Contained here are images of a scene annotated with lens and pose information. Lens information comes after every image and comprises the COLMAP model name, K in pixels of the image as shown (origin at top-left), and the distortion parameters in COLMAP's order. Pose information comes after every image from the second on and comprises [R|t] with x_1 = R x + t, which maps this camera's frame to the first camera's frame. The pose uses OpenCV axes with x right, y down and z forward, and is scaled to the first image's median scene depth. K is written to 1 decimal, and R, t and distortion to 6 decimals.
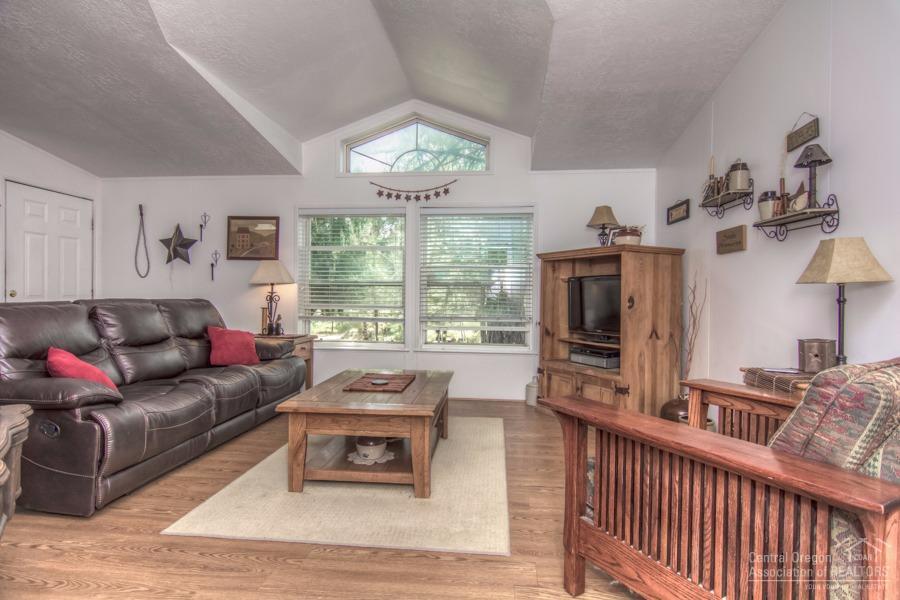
lens RADIAL K [[470.8, 0, 448.0], [0, 470.8, 301.2], [0, 0, 1]] dist [0.004401, 0.000686]
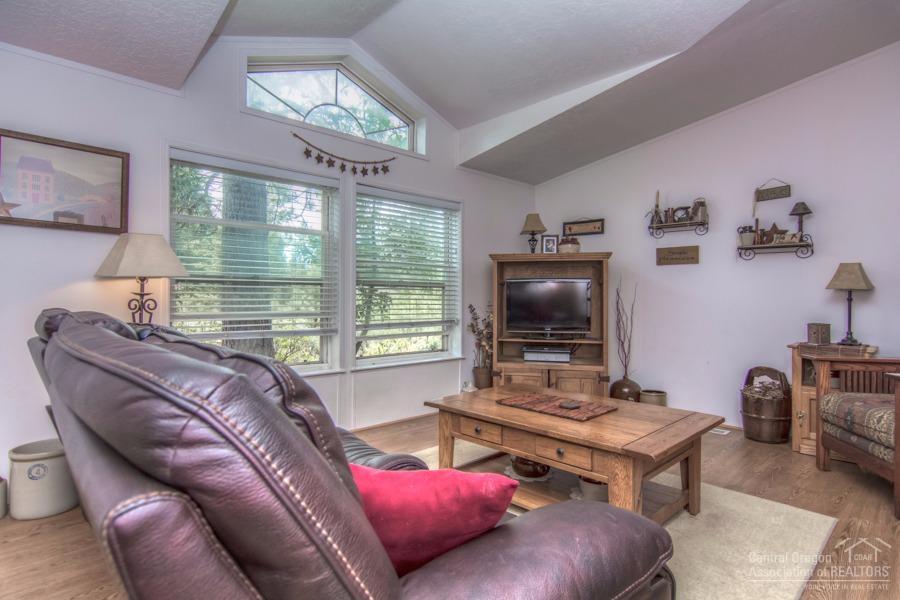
lens RADIAL K [[470.8, 0, 447.8], [0, 470.8, 301.5], [0, 0, 1]] dist [0.004401, 0.000686]
pose [[0.653757, -0.014801, 0.756560, -0.546369], [0.011840, 0.999886, 0.009330, -0.010347], [-0.756612, 0.002858, 0.653858, 0.380288]]
